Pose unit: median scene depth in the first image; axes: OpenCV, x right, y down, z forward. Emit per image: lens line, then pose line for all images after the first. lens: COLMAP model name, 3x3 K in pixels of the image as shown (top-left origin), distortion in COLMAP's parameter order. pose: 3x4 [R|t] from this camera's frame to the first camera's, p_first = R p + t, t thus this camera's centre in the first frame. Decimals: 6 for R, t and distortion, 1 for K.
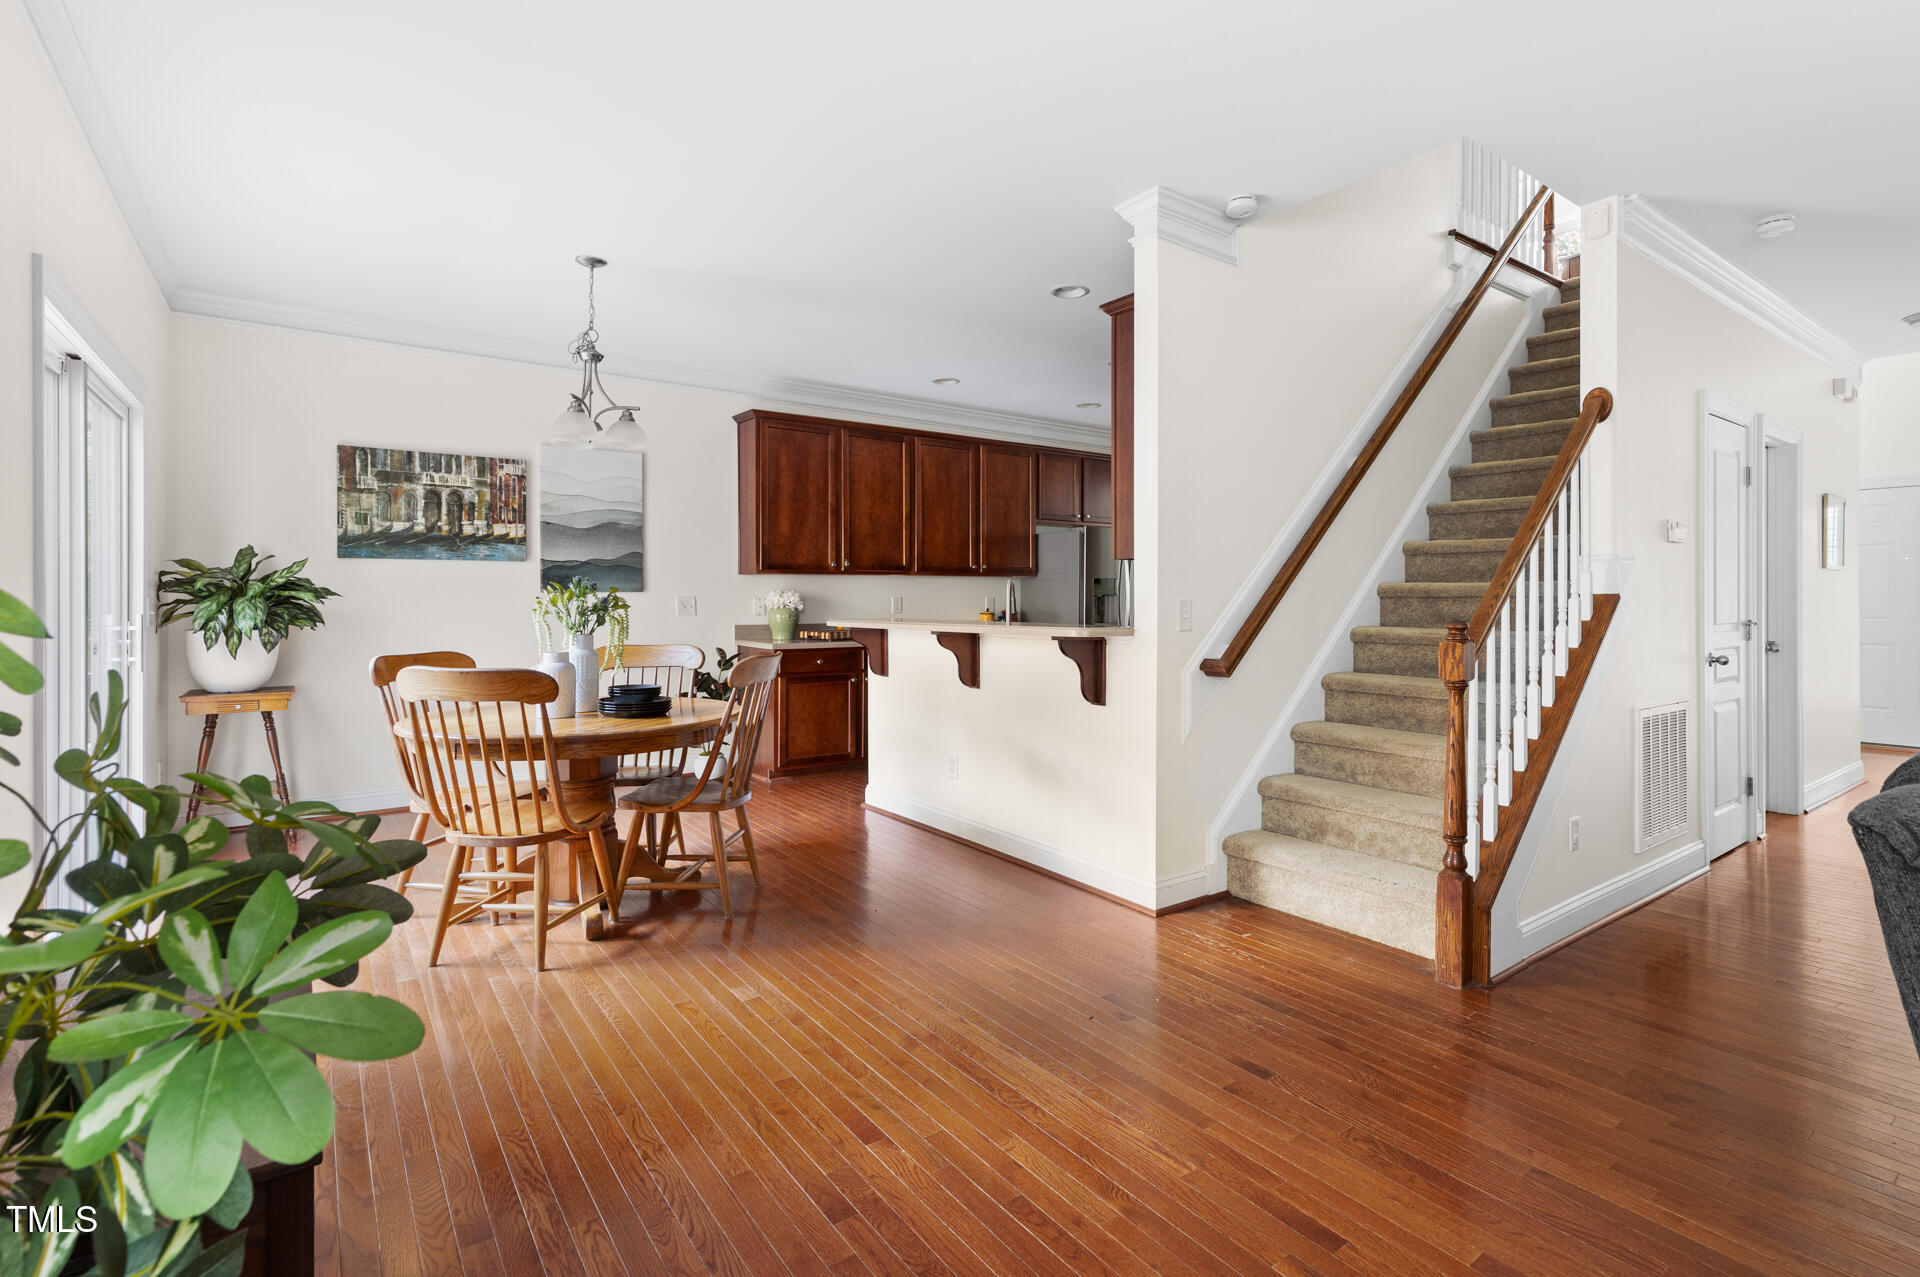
lens RADIAL K [[894.4, 0, 999.1], [0, 894.4, 602.4], [0, 0, 1]] dist [0.004145, 0.000513]
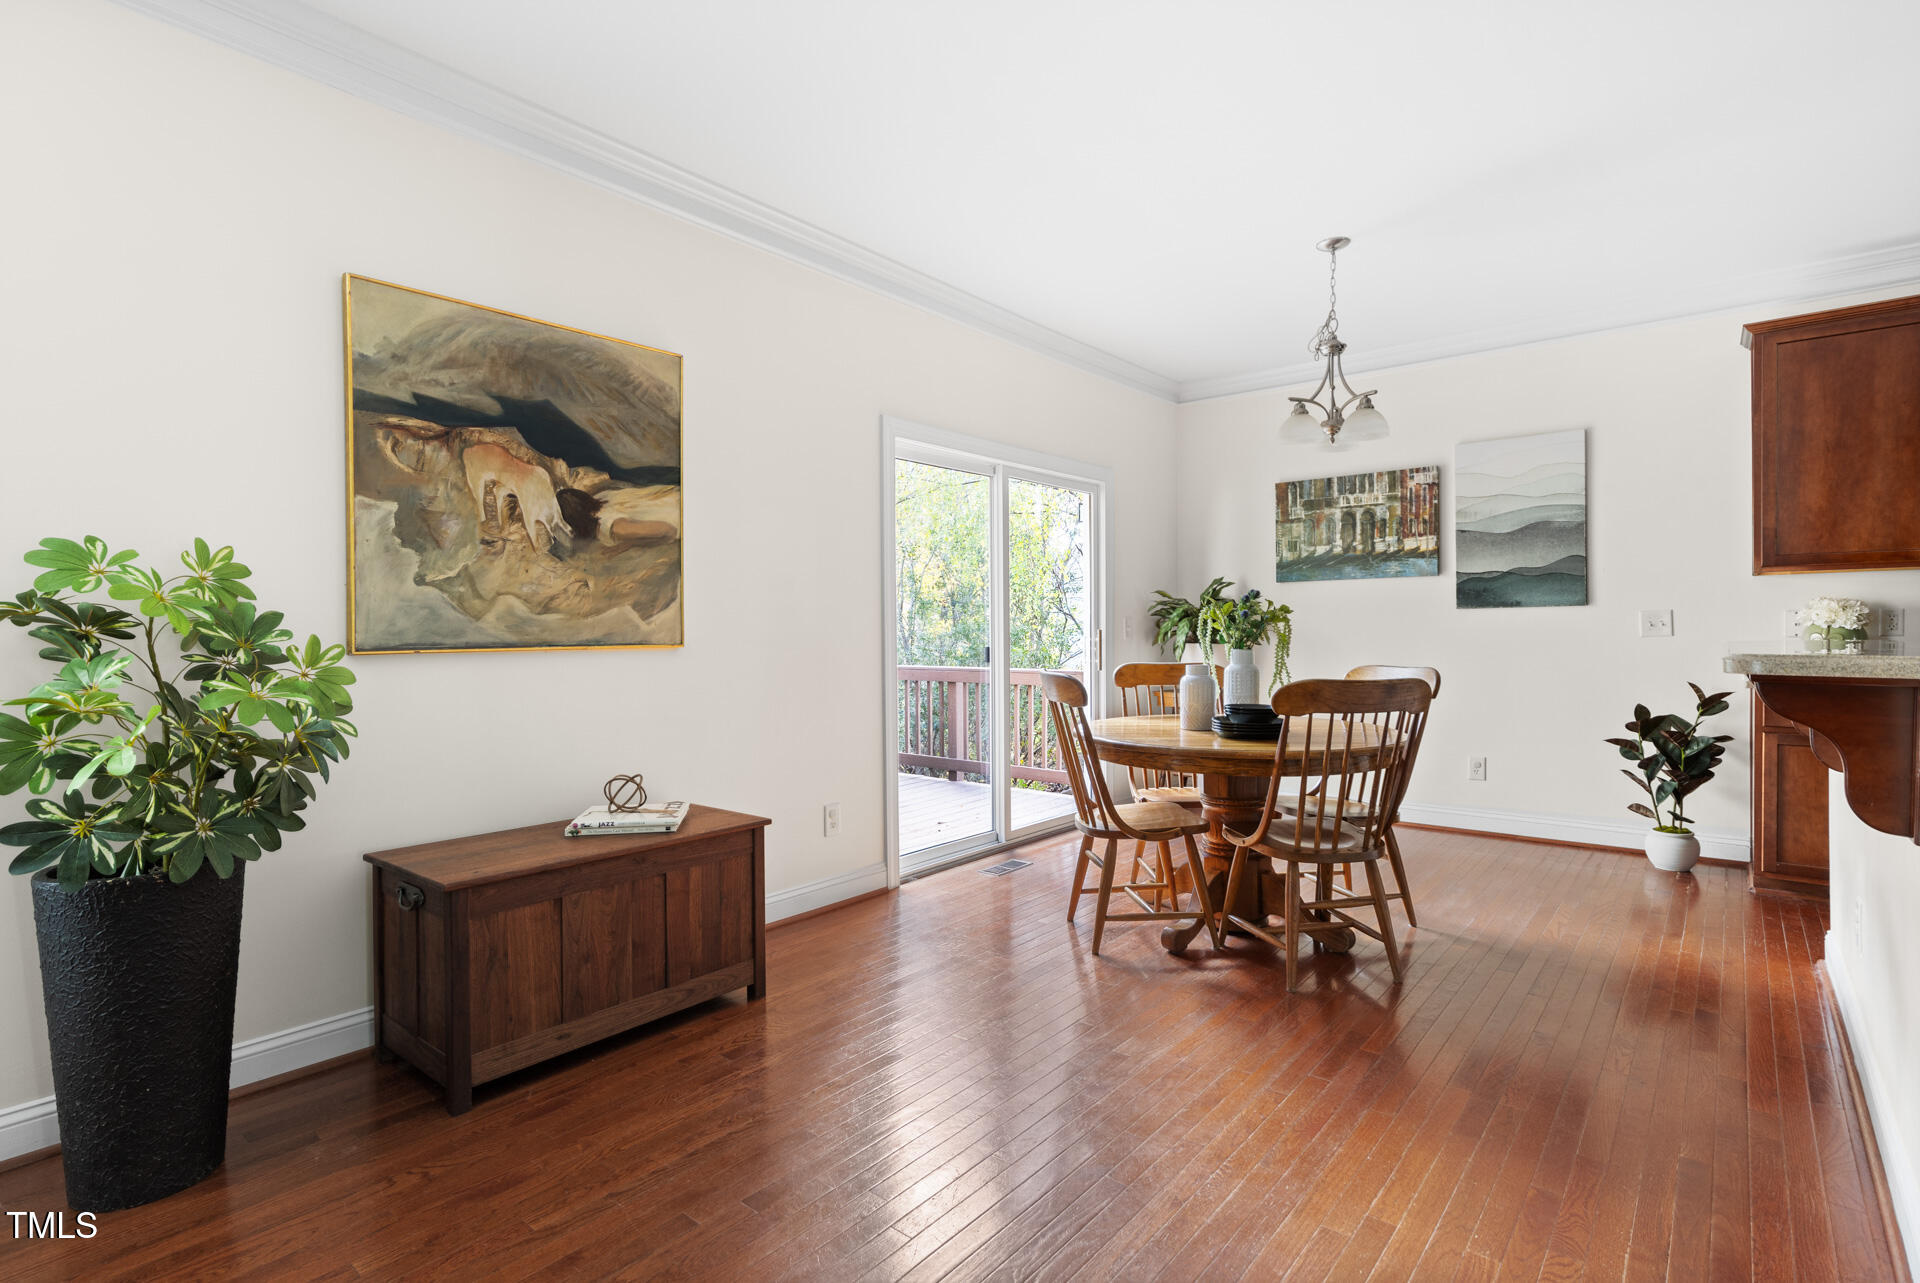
lens RADIAL K [[926.3, 0, 974.5], [0, 926.3, 642.4], [0, 0, 1]] dist [0.001847, -0.000523]
pose [[0.240700, 0.010695, -0.970541, 0.297294], [0.003314, 0.999924, 0.011841, 0.010690], [0.970594, -0.006066, 0.240647, 0.323954]]
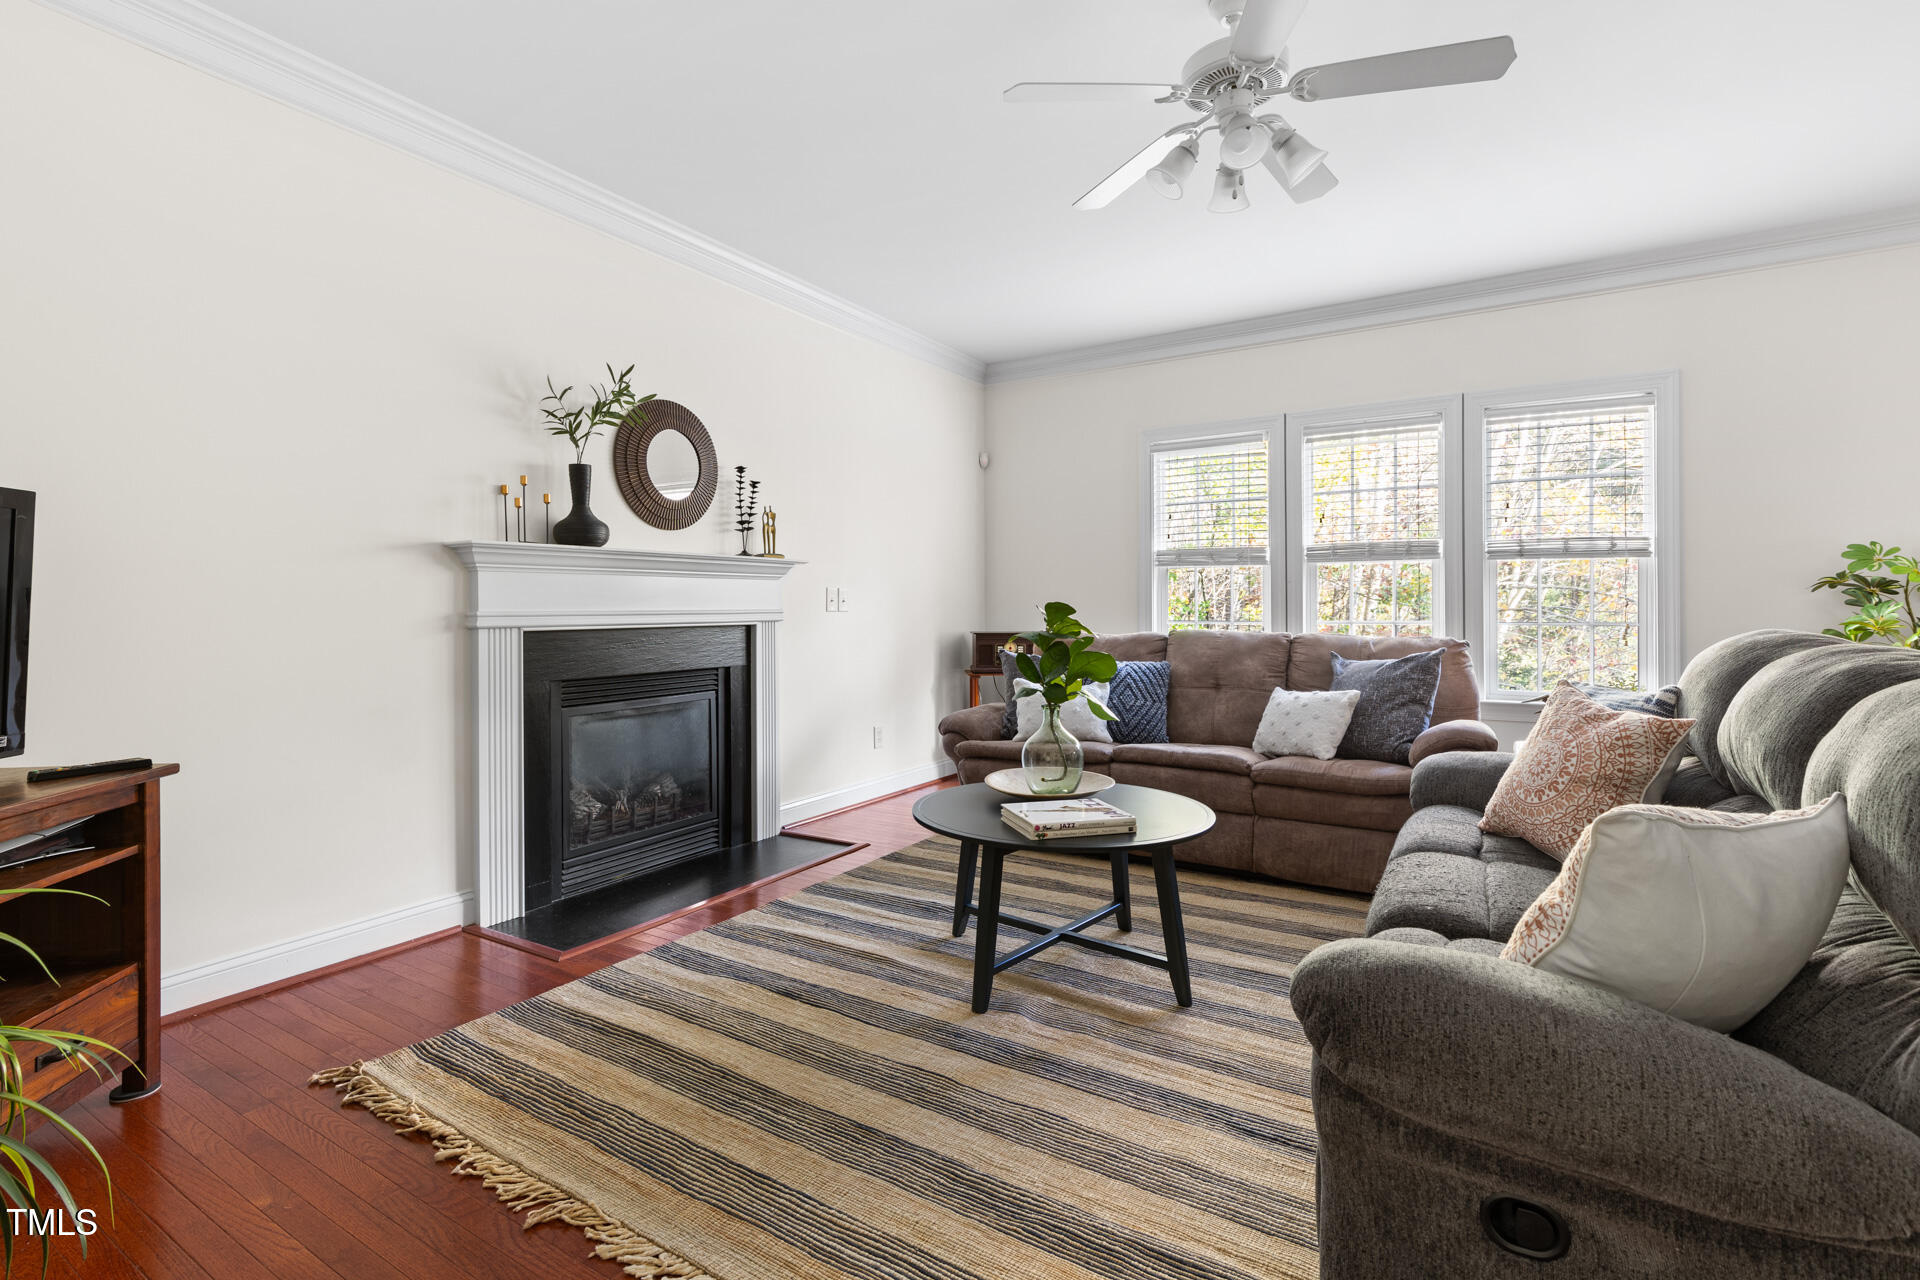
lens RADIAL K [[894.4, 0, 925.1], [0, 894.4, 608.7], [0, 0, 1]] dist [0.004145, 0.000513]
pose [[-0.941062, 0.007921, -0.338141, 0.791206], [0.006471, 0.999964, 0.005417, 0.015048], [0.338172, 0.002909, -0.941080, 0.481475]]
